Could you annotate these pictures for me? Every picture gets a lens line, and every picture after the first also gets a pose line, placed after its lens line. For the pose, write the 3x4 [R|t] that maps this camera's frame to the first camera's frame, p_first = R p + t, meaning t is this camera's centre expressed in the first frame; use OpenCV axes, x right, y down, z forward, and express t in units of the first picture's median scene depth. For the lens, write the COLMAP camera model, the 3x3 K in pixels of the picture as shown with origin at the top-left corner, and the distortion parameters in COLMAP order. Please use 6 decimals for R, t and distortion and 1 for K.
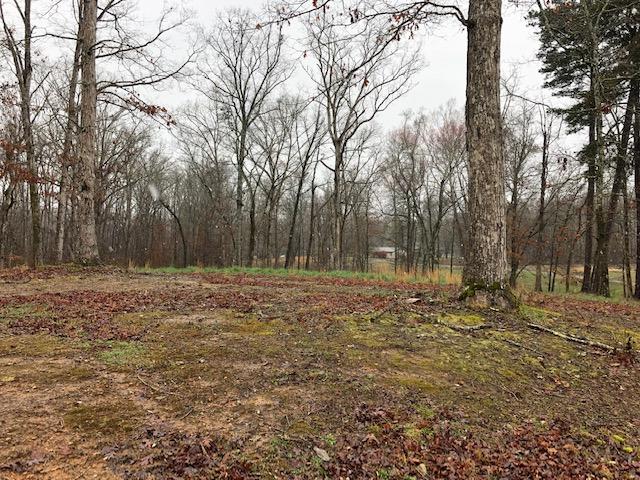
lens RADIAL K [[530.3, 0, 346.6], [0, 530.3, 241.3], [0, 0, 1]] dist [-0.039160, 0.007907]
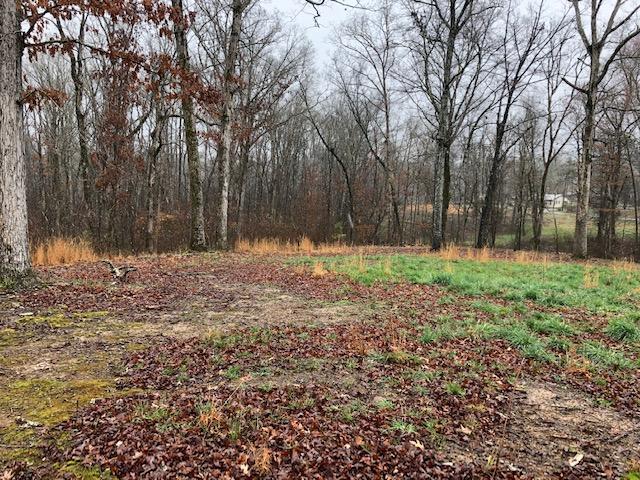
lens RADIAL K [[522.1, 0, 312.1], [0, 522.1, 239.3], [0, 0, 1]] dist [0.014507, 0.004423]
pose [[0.960052, 0.036691, -0.277404, -0.169244], [-0.007417, 0.994355, 0.105849, -0.017987], [0.279722, -0.099564, 0.954905, 0.257833]]
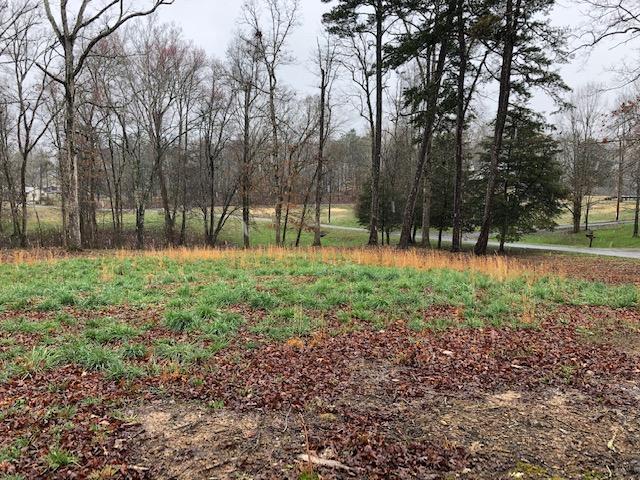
lens RADIAL K [[519.5, 0, 320.0], [0, 519.5, 240.0], [0, 0, 1]] dist [0.008278, 0.005082]
pose [[0.788911, -0.054757, 0.612063, -0.182341], [-0.016237, 0.993817, 0.109837, -0.017322], [-0.614293, -0.096590, 0.783144, 0.280618]]
